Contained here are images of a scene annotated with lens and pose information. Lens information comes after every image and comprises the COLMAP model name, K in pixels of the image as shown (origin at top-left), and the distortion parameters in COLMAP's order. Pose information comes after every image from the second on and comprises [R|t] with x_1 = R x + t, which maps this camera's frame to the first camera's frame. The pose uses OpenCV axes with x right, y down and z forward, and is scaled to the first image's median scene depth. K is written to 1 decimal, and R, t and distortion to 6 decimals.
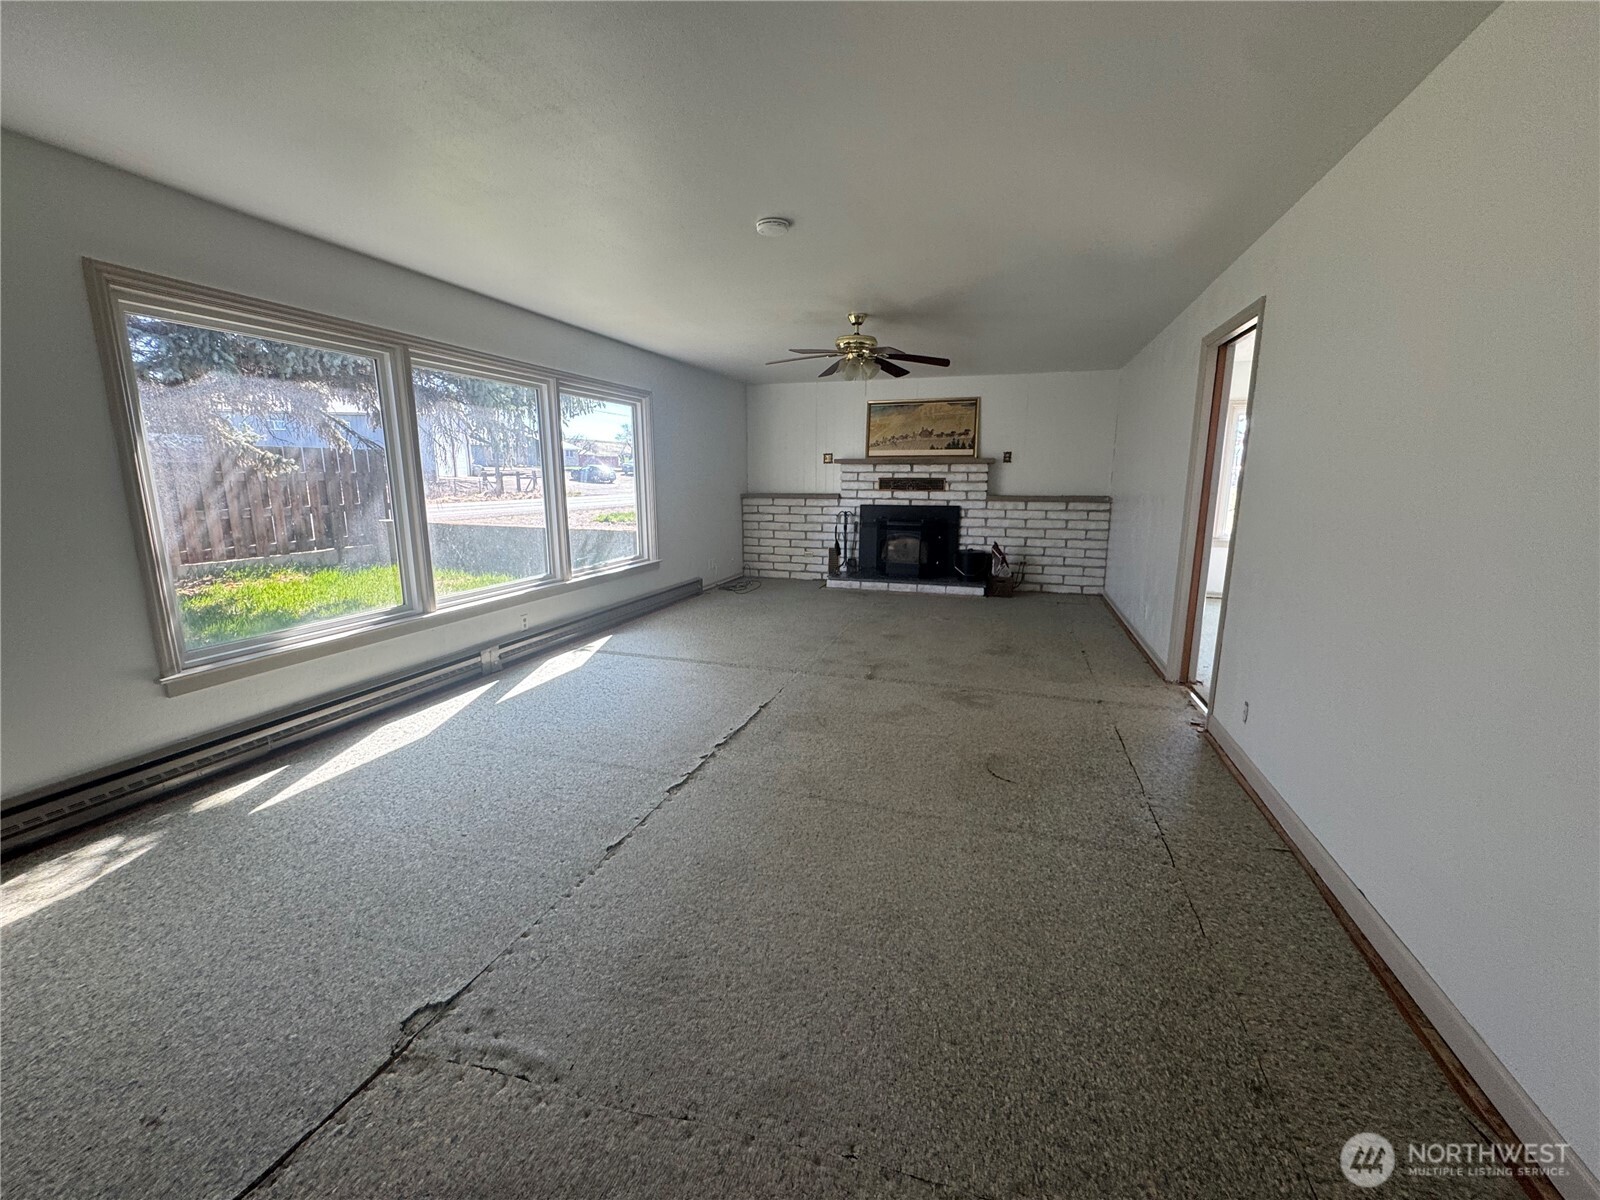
lens RADIAL K [[638.7, 0, 802.0], [0, 638.7, 595.6], [0, 0, 1]] dist [-0.004529, 0.000405]
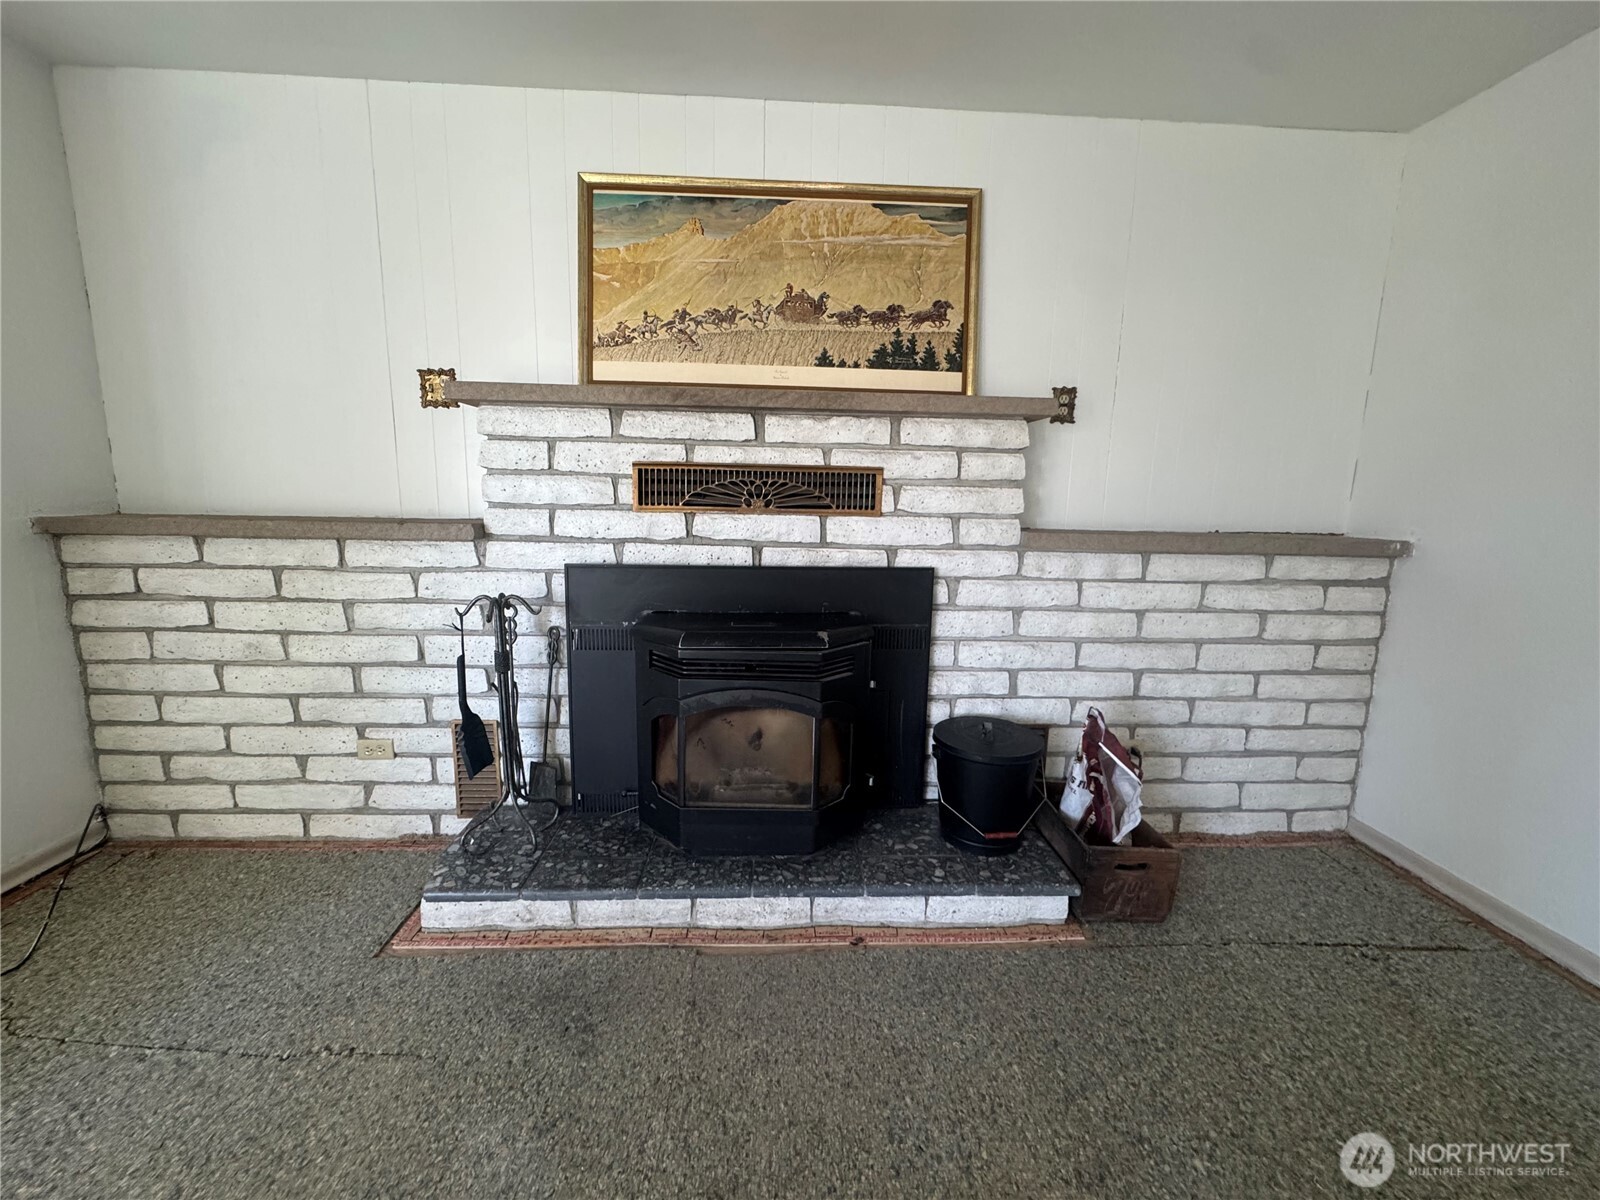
lens RADIAL K [[638.7, 0, 798.3], [0, 638.7, 598.9], [0, 0, 1]] dist [-0.004529, 0.000405]
pose [[0.938636, -0.039166, 0.342678, 0.094349], [0.044253, 0.998996, -0.007036, -0.126905], [-0.342058, 0.021769, 0.939427, 0.752876]]
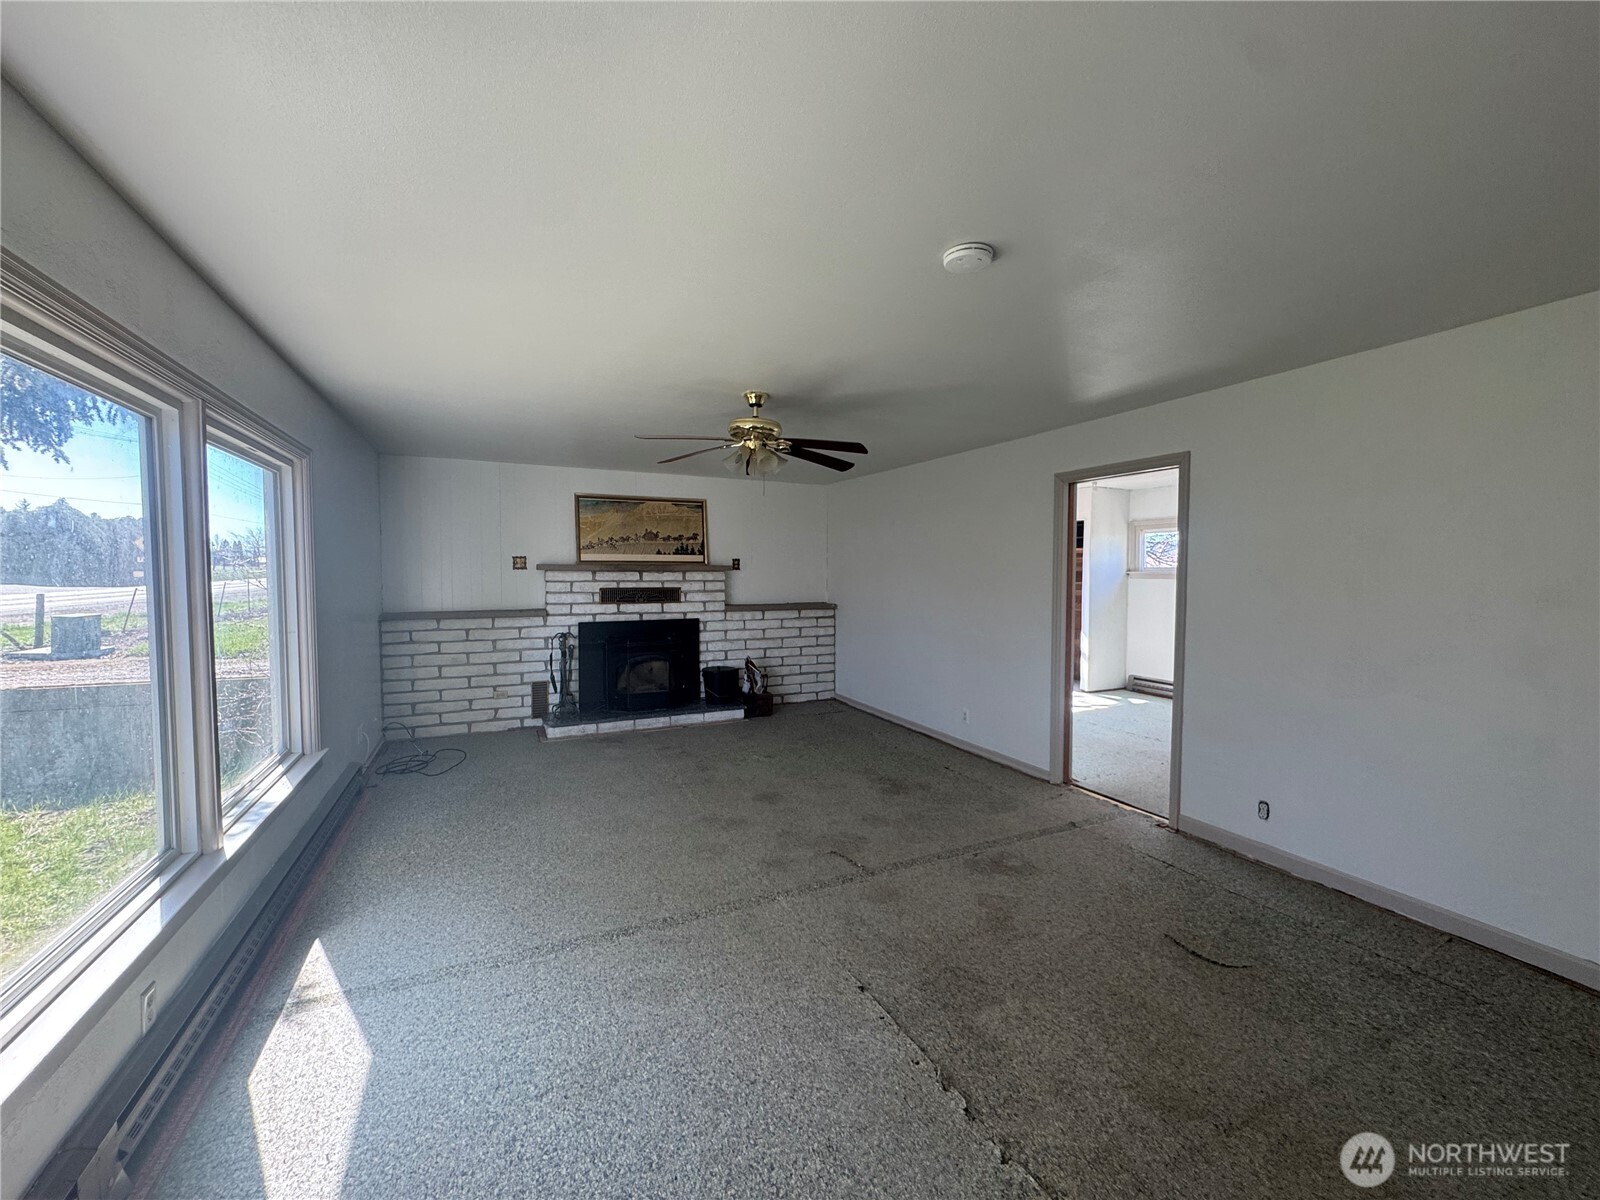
lens RADIAL K [[638.7, 0, 801.3], [0, 638.7, 597.3], [0, 0, 1]] dist [-0.004529, 0.000405]
pose [[0.726908, -0.028114, 0.686159, -0.250080], [0.124295, 0.988046, -0.091193, -0.071270], [-0.675392, 0.151575, 0.721713, 0.265199]]
